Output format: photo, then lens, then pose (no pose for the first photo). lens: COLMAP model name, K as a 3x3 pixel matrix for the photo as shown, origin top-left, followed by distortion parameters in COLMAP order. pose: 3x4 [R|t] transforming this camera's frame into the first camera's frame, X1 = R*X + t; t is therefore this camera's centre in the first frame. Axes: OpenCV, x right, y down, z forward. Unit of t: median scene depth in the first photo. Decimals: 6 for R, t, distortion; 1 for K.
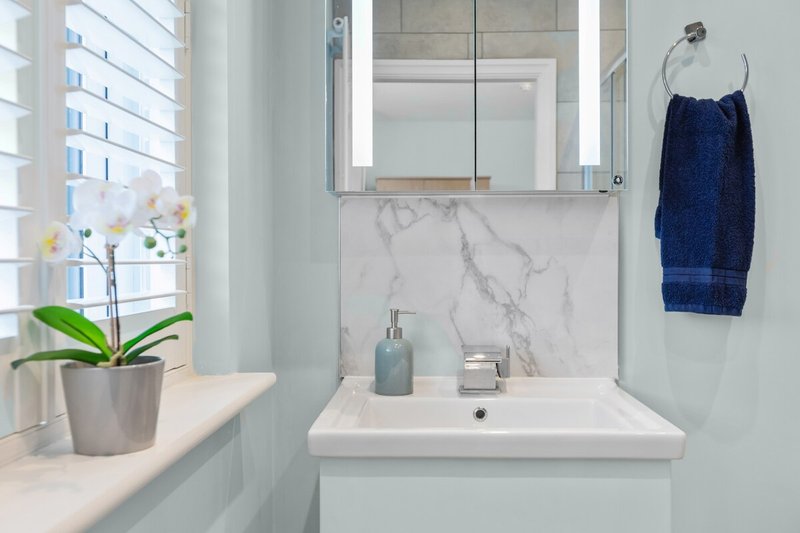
lens RADIAL K [[765.2, 0, 415.2], [0, 765.2, 261.8], [0, 0, 1]] dist [-0.015163, 0.000000]
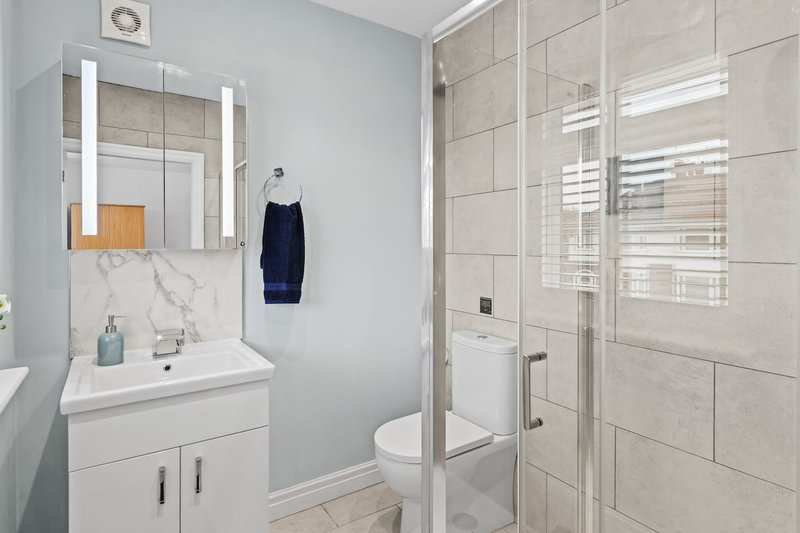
lens RADIAL K [[420.7, 0, 395.4], [0, 420.7, 245.2], [0, 0, 1]] dist [0.000528, 0.002215]
pose [[0.813842, -0.000903, 0.581086, -0.056083], [0.003239, 0.999990, -0.002982, -0.091502], [-0.581077, 0.004309, 0.813837, -0.158520]]
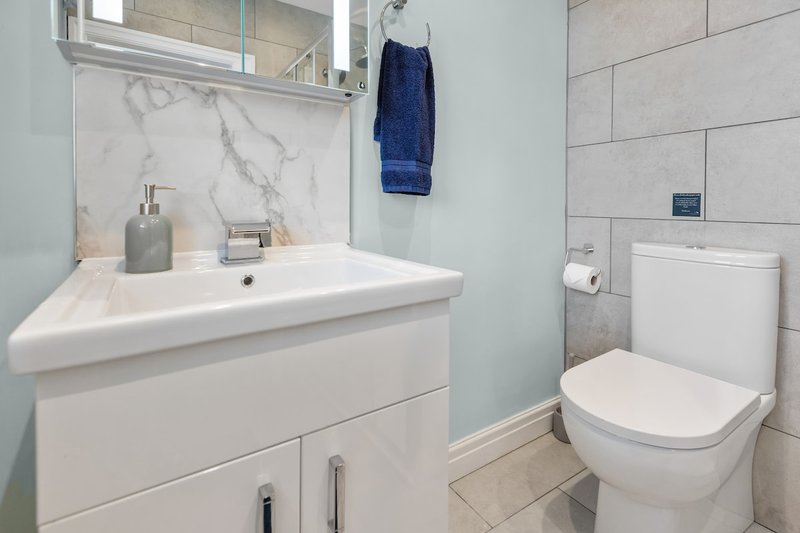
lens RADIAL K [[372.1, 0, 401.6], [0, 372.1, 206.1], [0, 0, 1]] dist [0.006942, -0.003882]
pose [[0.813424, -0.003632, 0.581659, -0.041453], [-0.004494, 0.999911, 0.012529, 0.080159], [-0.581653, -0.012805, 0.813336, 0.416771]]
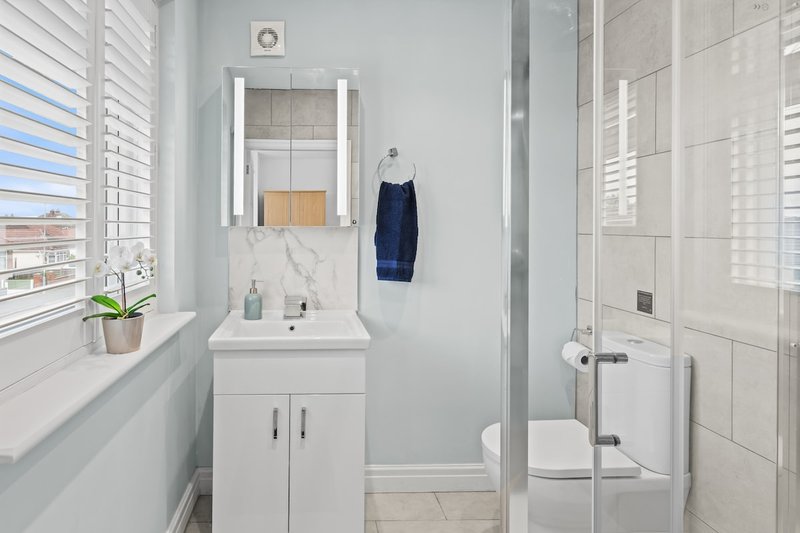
lens RADIAL K [[441.6, 0, 326.8], [0, 441.6, 224.7], [0, 0, 1]] dist [0.005737, -0.002112]
pose [[0.997102, 0.003660, 0.075993, 0.081659], [-0.002928, 0.999948, -0.009739, -0.080125], [-0.076025, 0.009488, 0.997061, -0.256590]]
